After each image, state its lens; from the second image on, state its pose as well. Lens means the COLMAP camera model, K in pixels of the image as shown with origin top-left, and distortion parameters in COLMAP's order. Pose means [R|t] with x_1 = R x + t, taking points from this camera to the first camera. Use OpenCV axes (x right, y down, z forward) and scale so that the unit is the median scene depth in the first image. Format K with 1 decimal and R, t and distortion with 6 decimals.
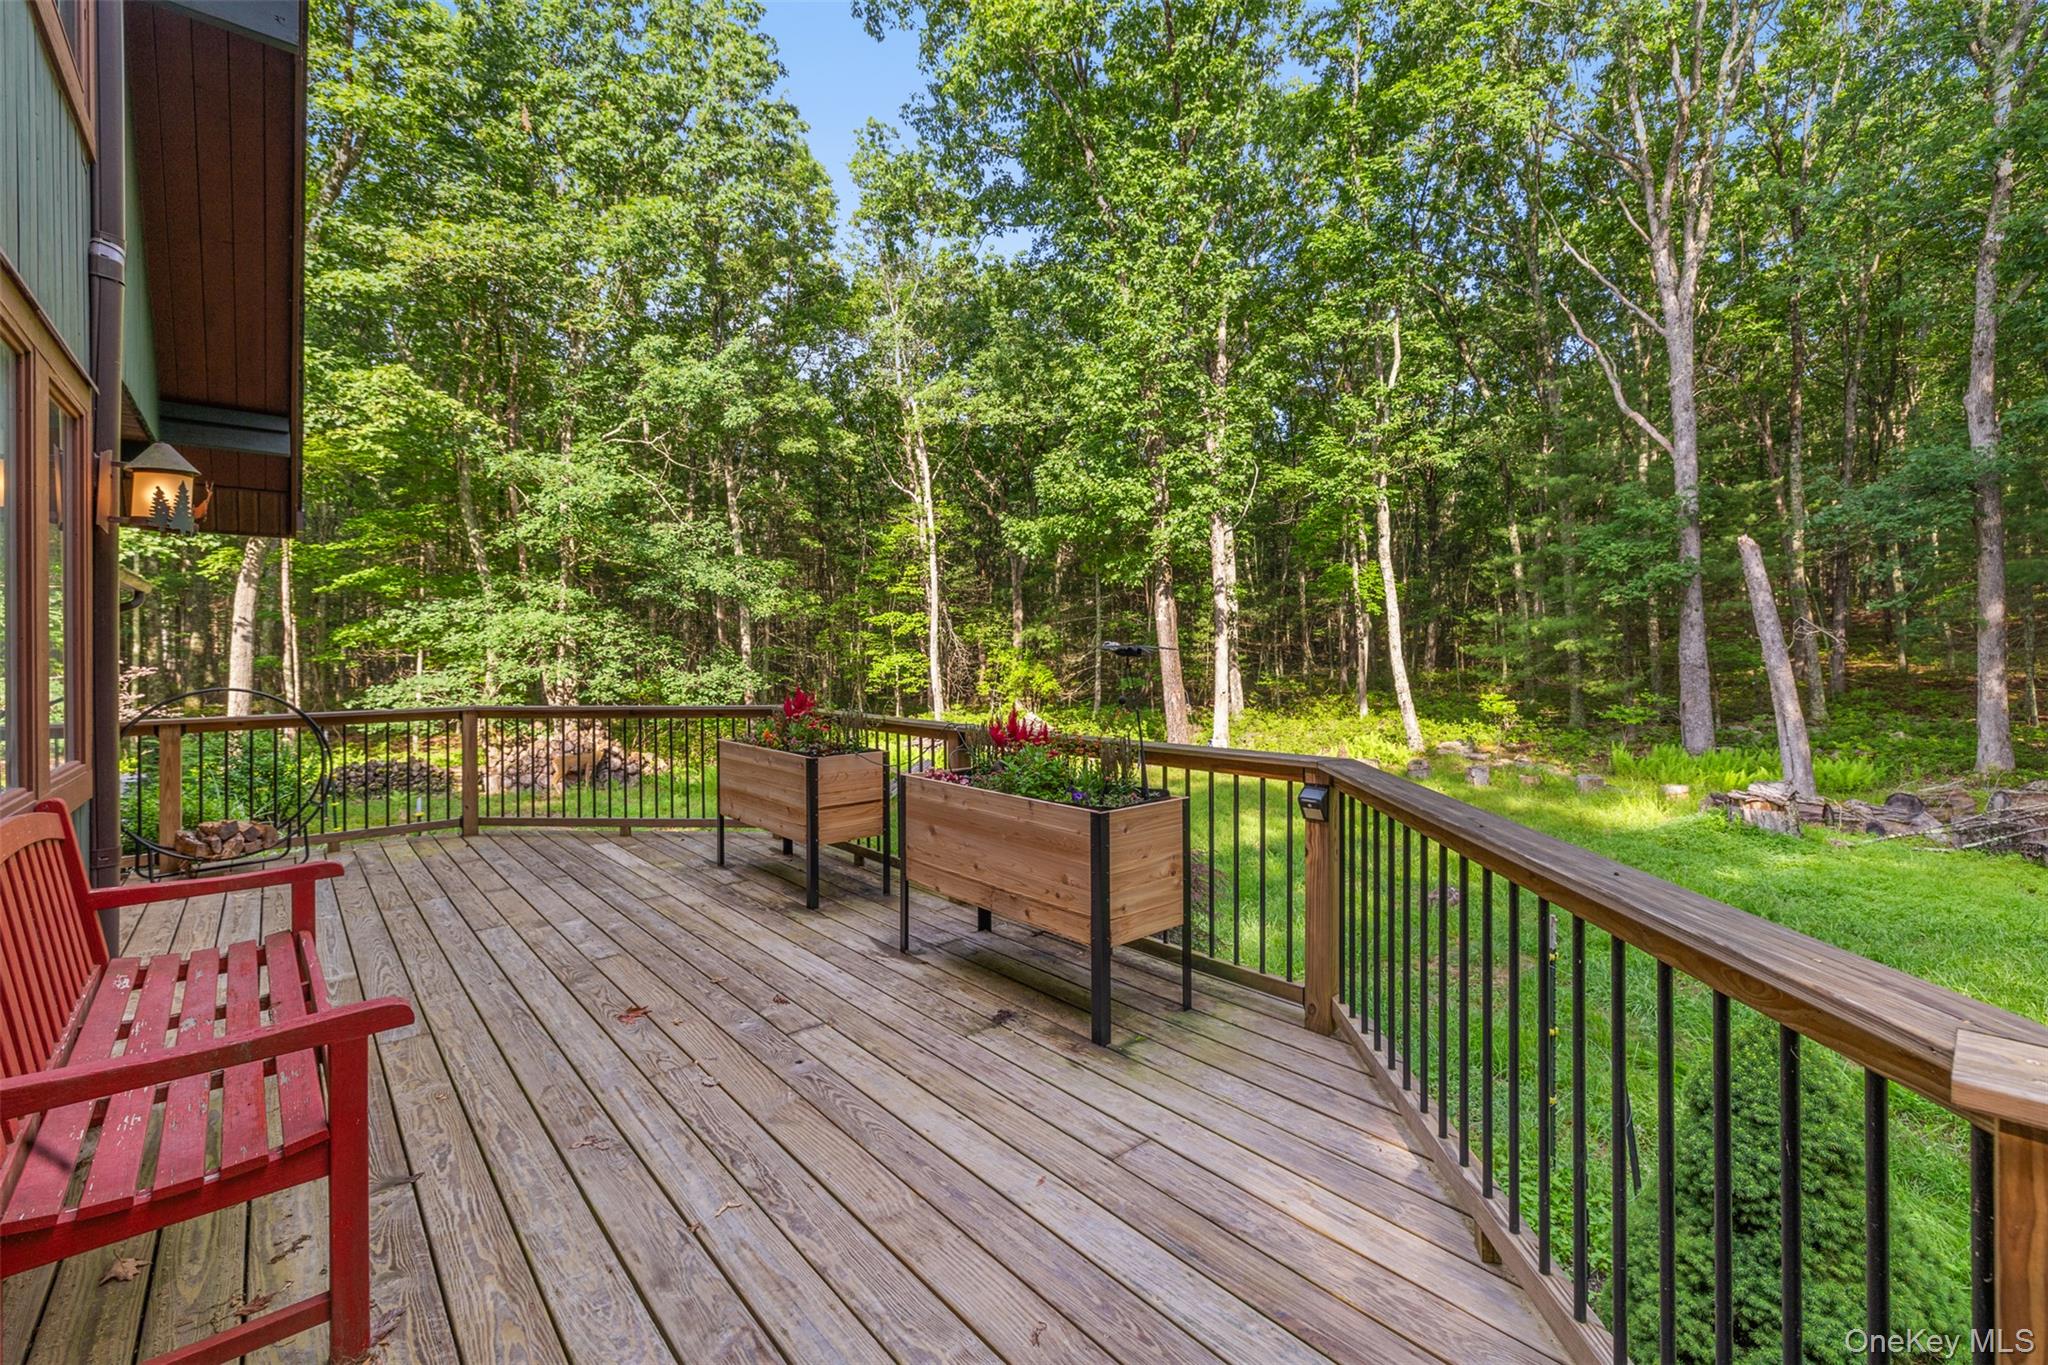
lens RADIAL K [[877.0, 0, 1033.6], [0, 877.0, 659.7], [0, 0, 1]] dist [-0.001798, -0.000175]
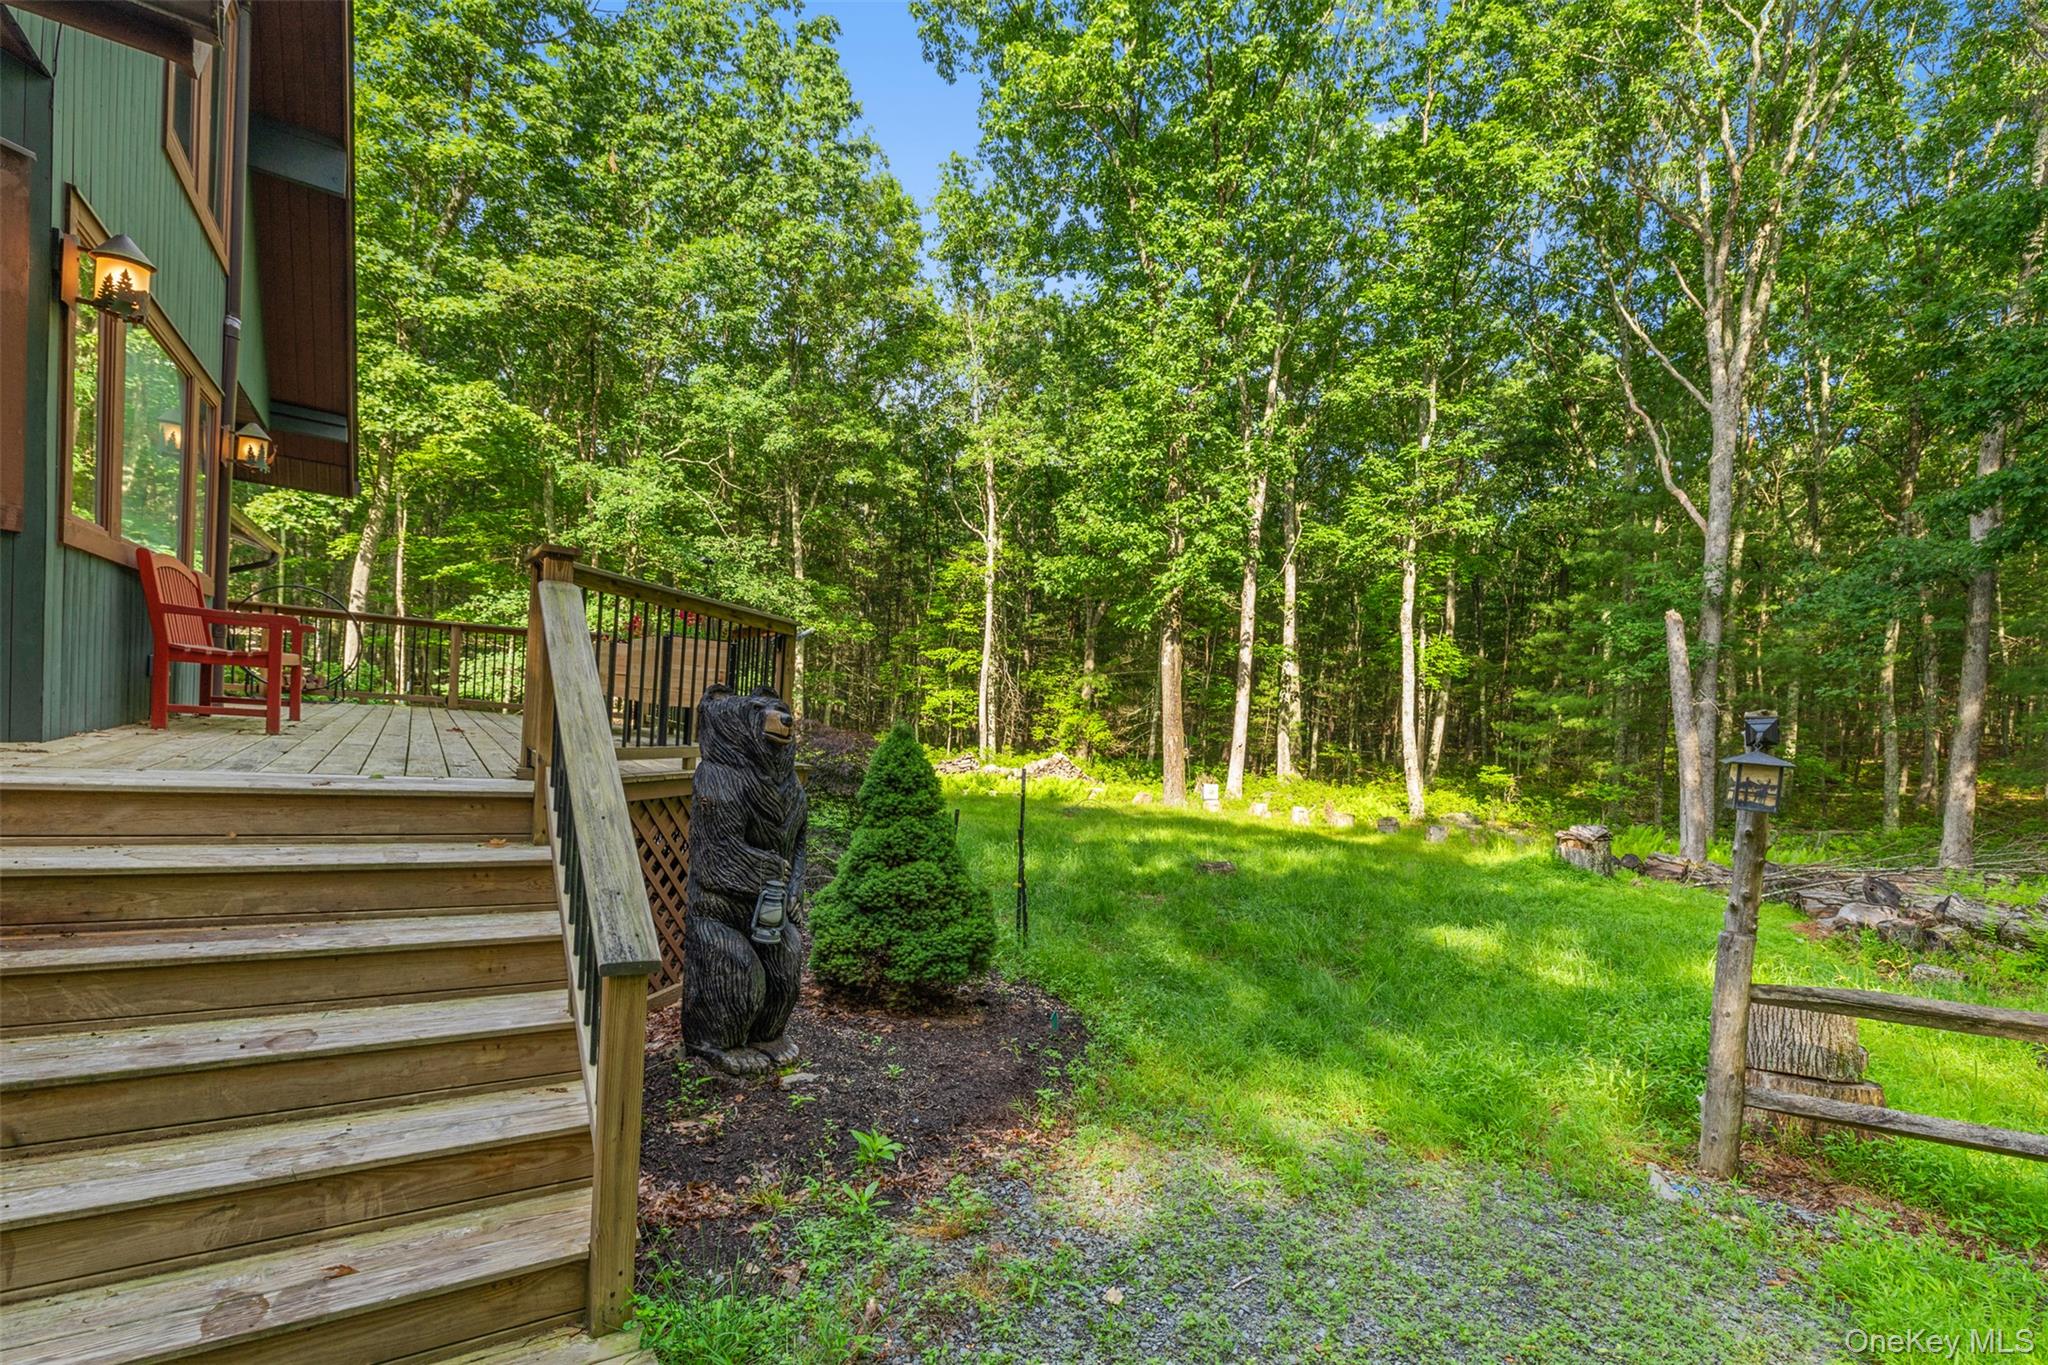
lens RADIAL K [[912.2, 0, 1025.6], [0, 912.2, 764.6], [0, 0, 1]] dist [-0.001911, -0.000185]
pose [[0.989011, 0.094085, -0.114040, 0.128382], [-0.088292, 0.994584, 0.054840, 0.031411], [0.118582, -0.044168, 0.991961, -0.107311]]
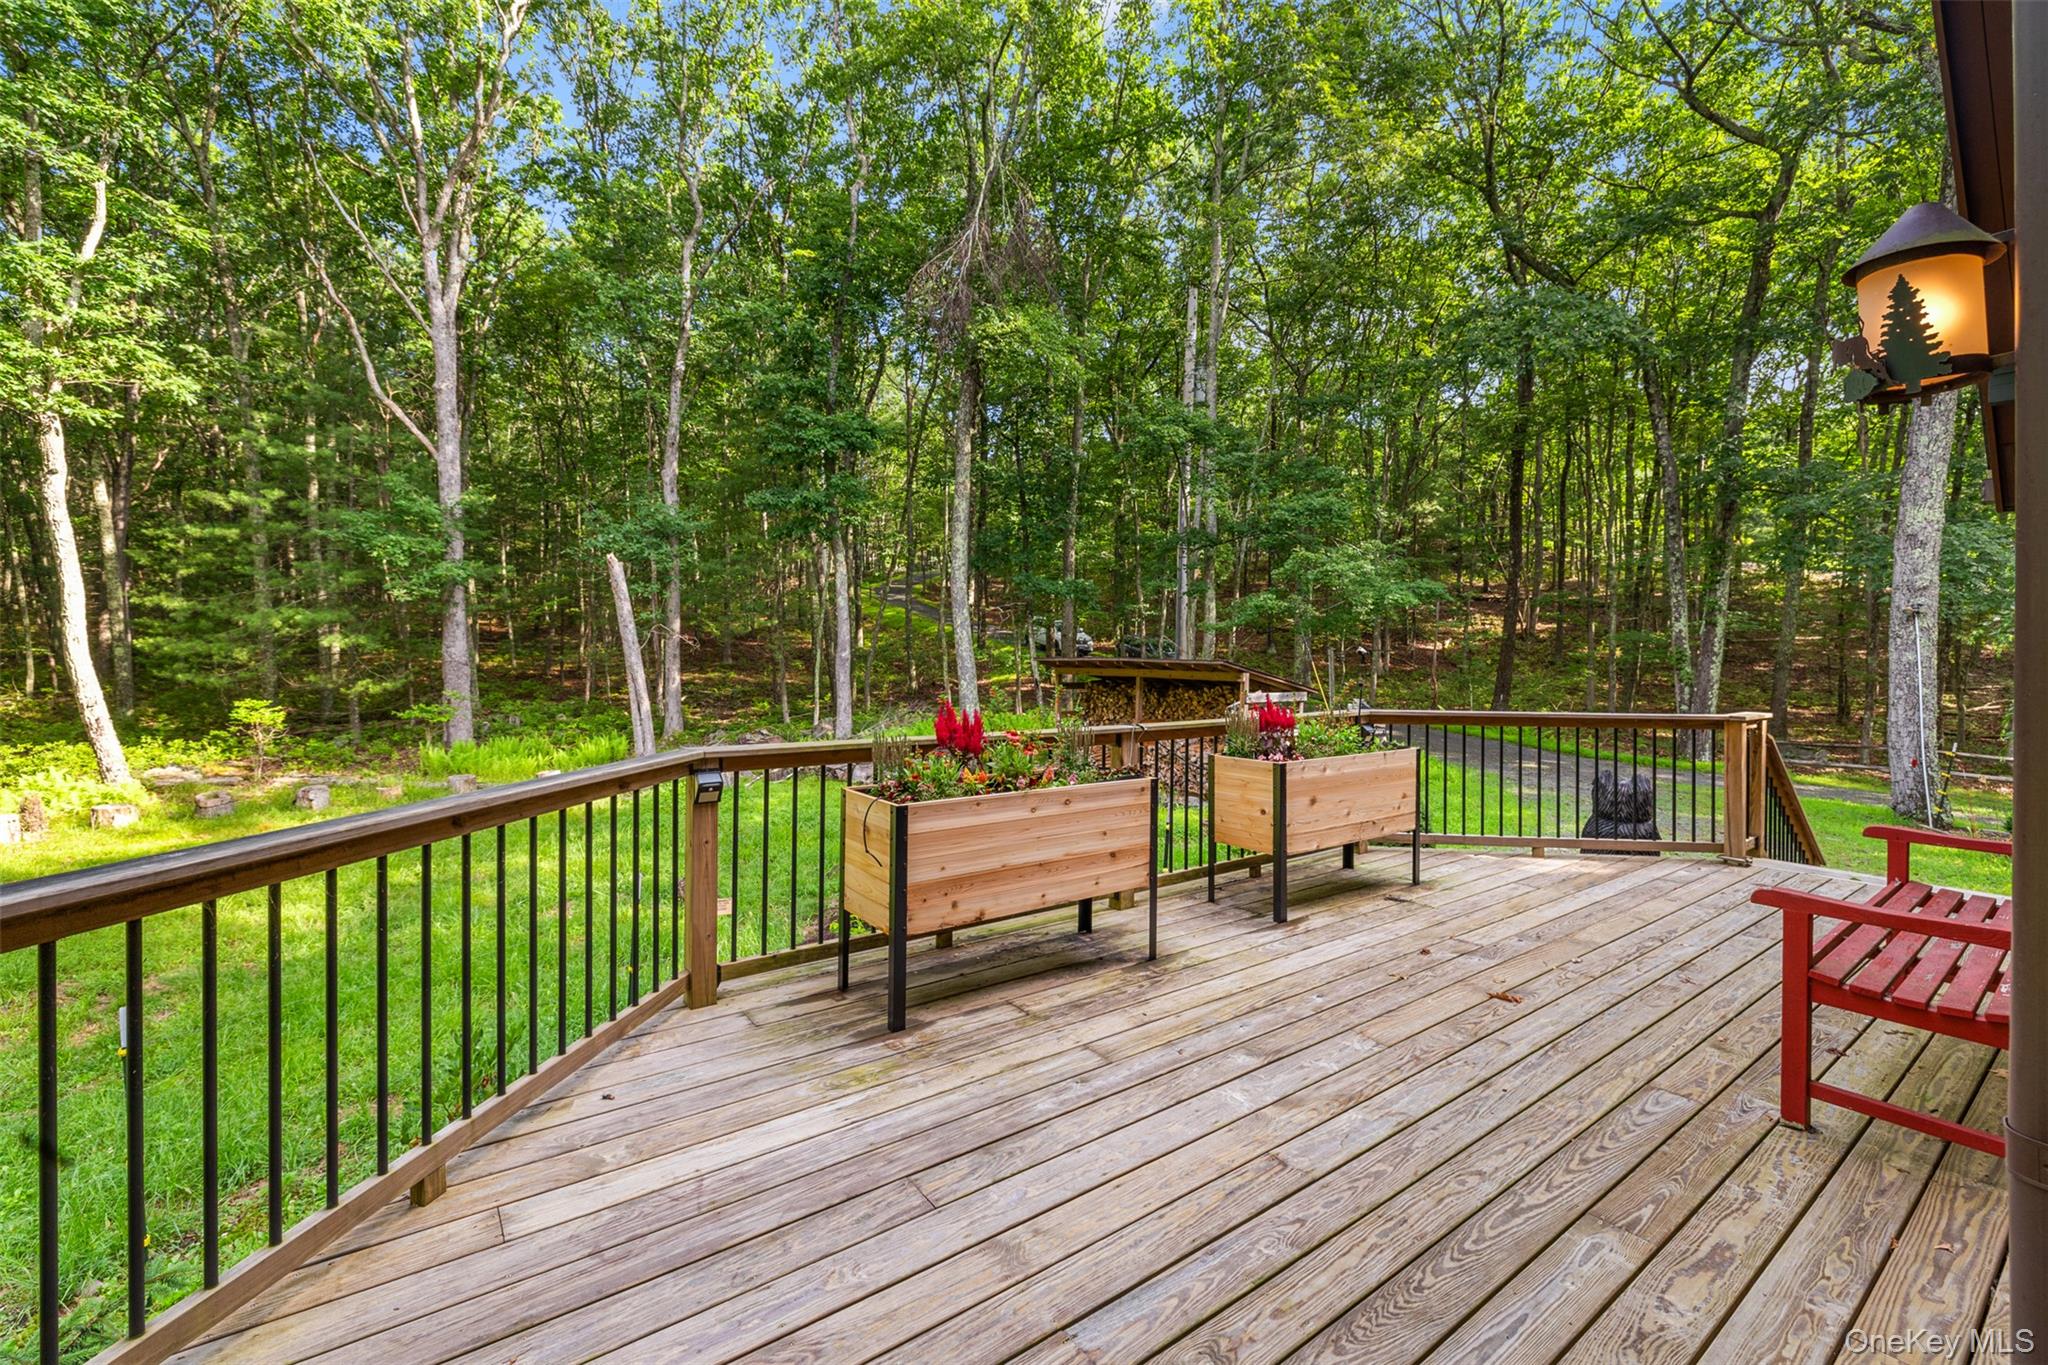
lens RADIAL K [[877.0, 0, 1033.6], [0, 877.0, 659.7], [0, 0, 1]] dist [-0.001798, -0.000175]
pose [[0.078654, -0.007986, 0.996870, -0.241637], [0.001401, 0.999968, 0.007900, -0.001860], [-0.996901, 0.000775, 0.078663, 0.231177]]
